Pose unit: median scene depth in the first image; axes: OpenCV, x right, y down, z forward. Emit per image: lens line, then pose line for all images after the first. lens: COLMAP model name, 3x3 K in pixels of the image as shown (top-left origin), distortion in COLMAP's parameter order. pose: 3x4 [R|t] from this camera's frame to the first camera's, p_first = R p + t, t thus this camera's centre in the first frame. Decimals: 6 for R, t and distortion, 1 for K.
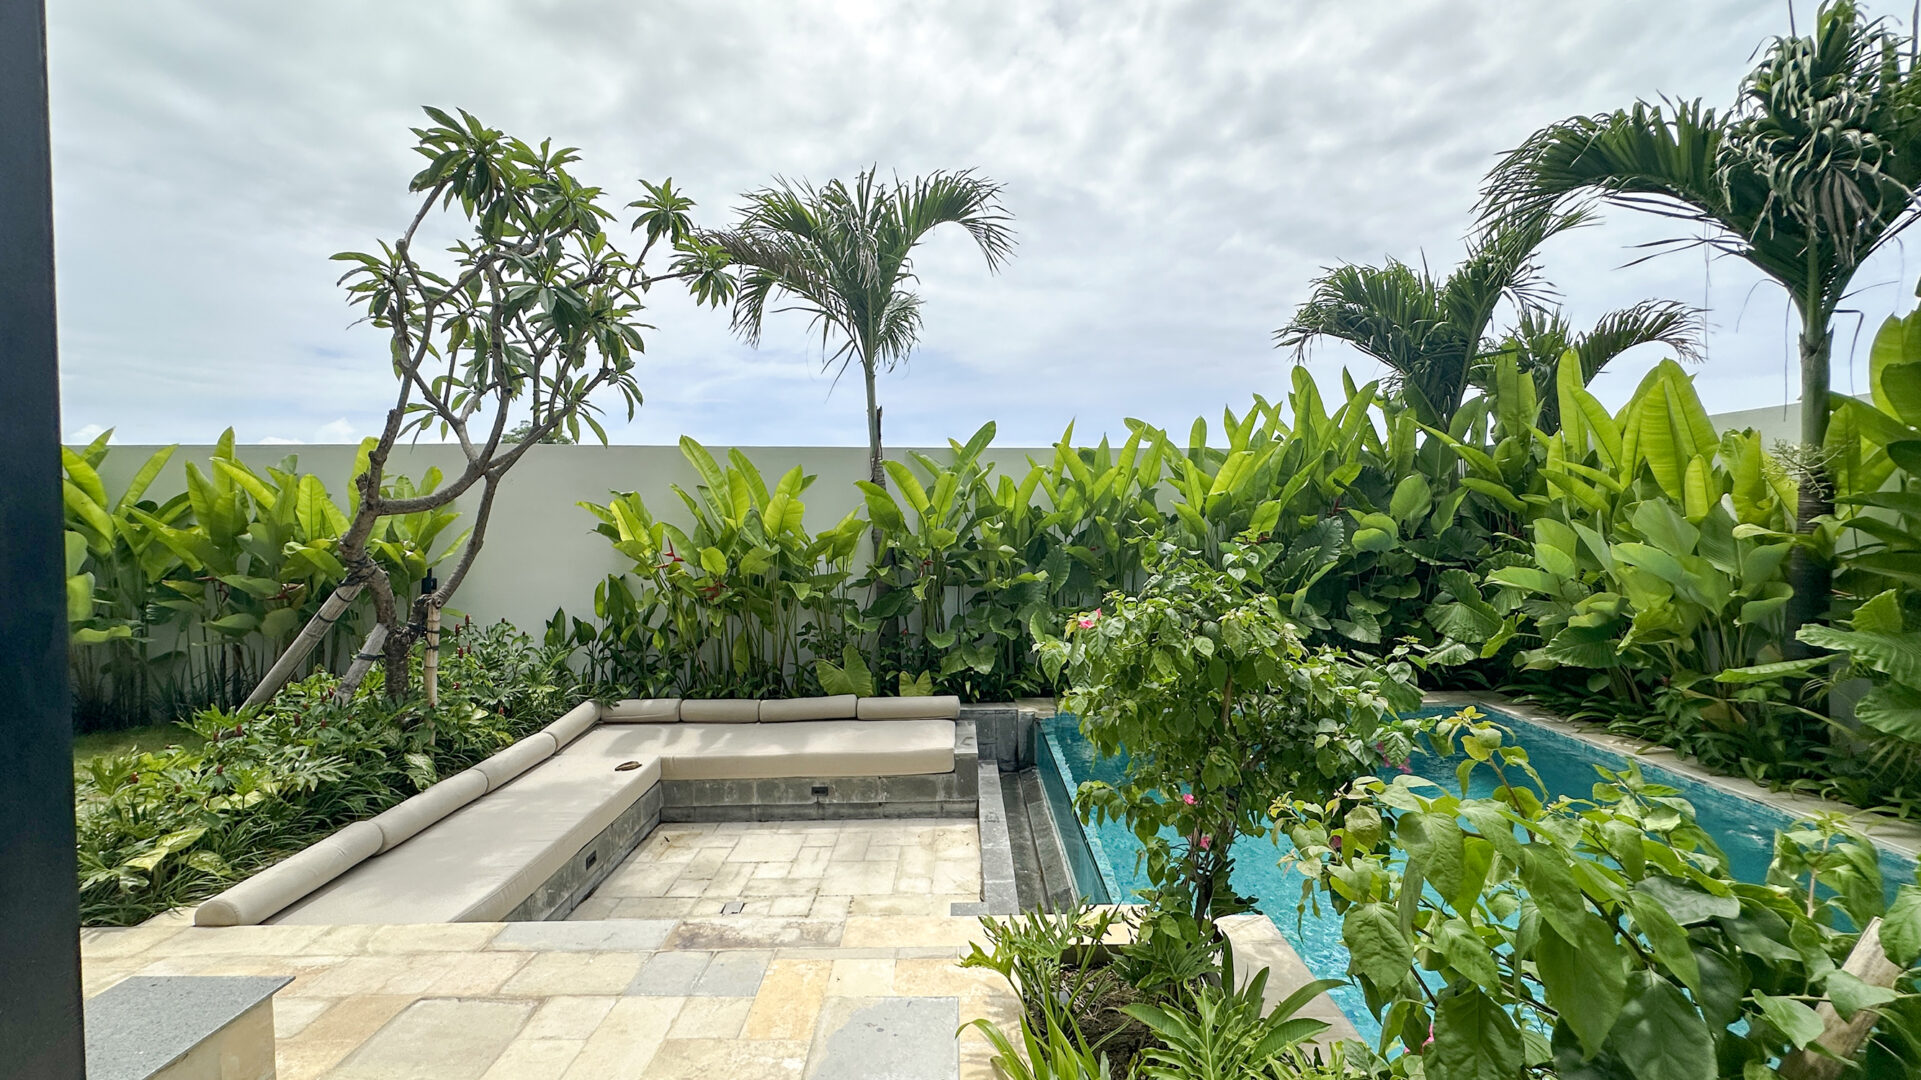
lens RADIAL K [[764.9, 0, 951.0], [0, 764.9, 549.0], [0, 0, 1]] dist [0.006415, 0.000039]
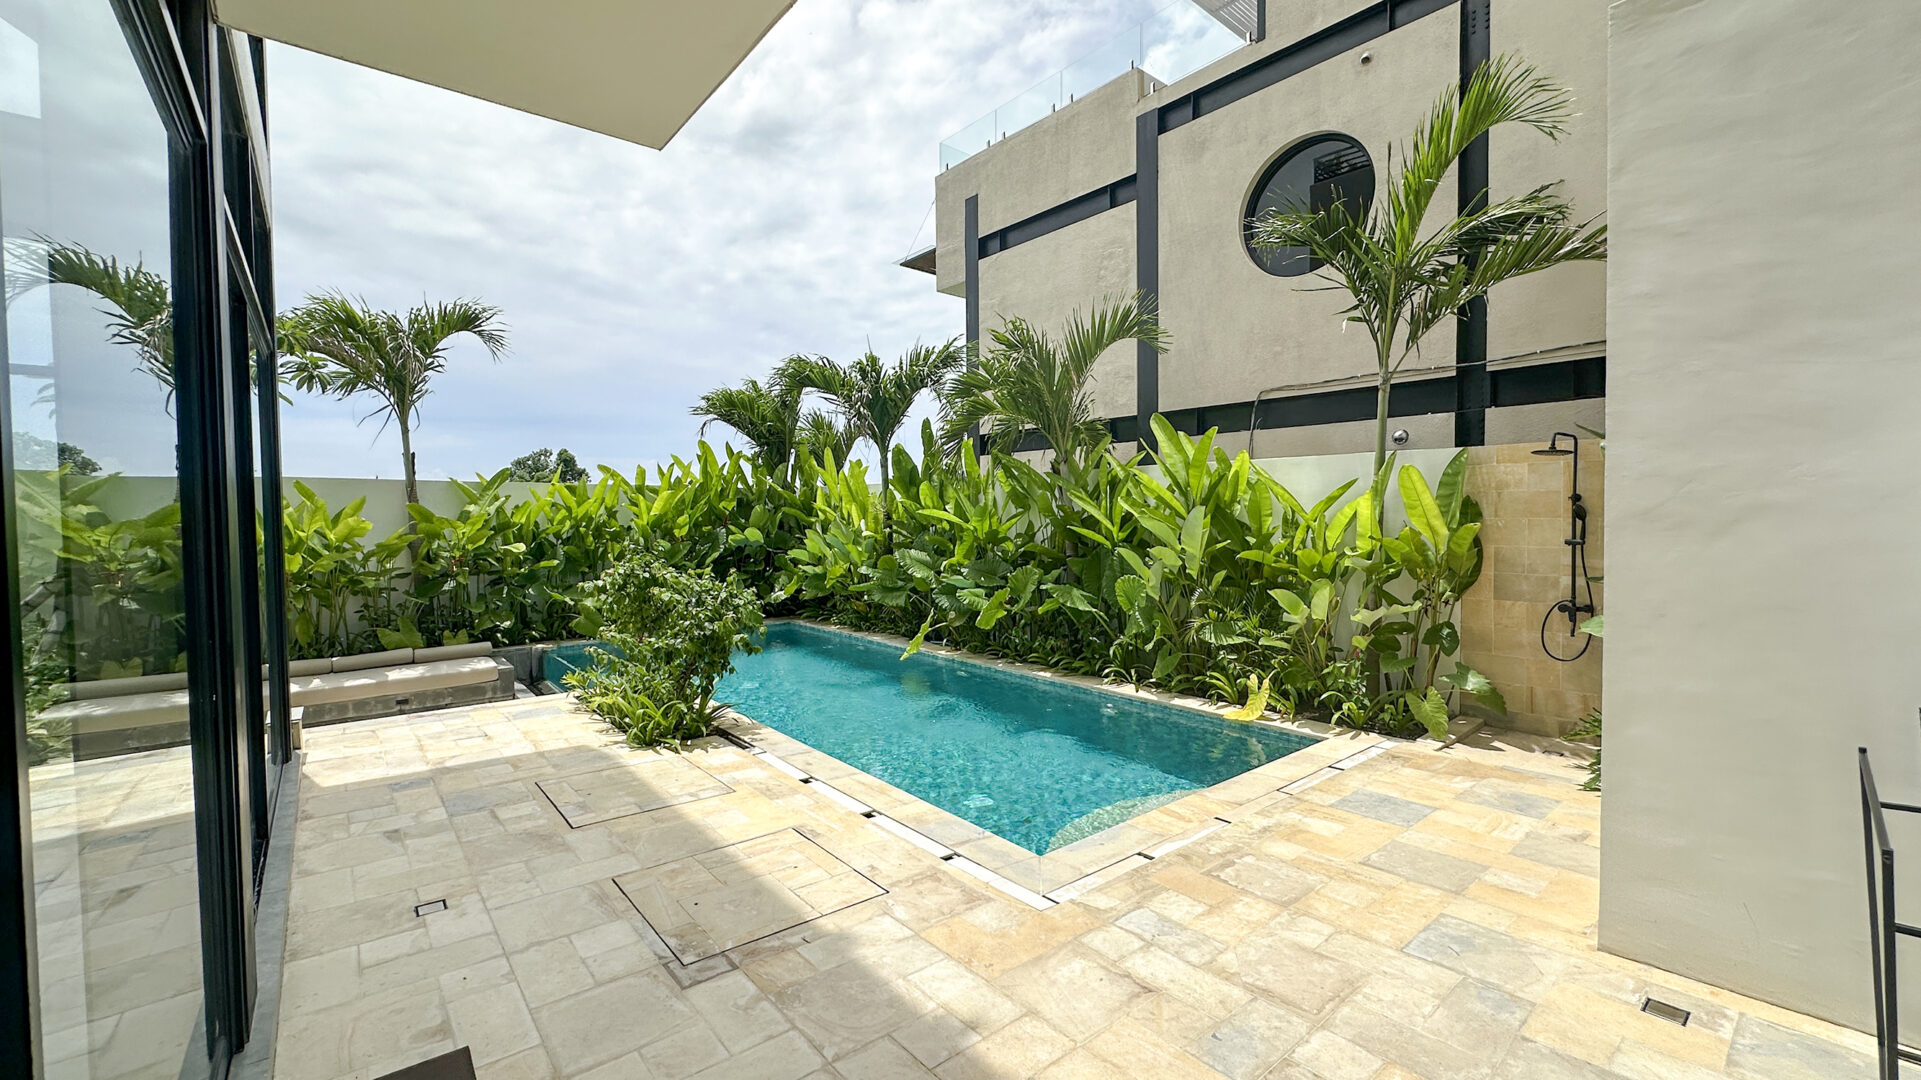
lens RADIAL K [[764.9, 0, 951.0], [0, 764.9, 549.0], [0, 0, 1]] dist [0.006415, 0.000039]
pose [[0.768533, -0.024063, 0.639358, -0.245302], [0.033284, 0.999443, -0.002393, 0.033415], [-0.638944, 0.023119, 0.768906, -0.761247]]
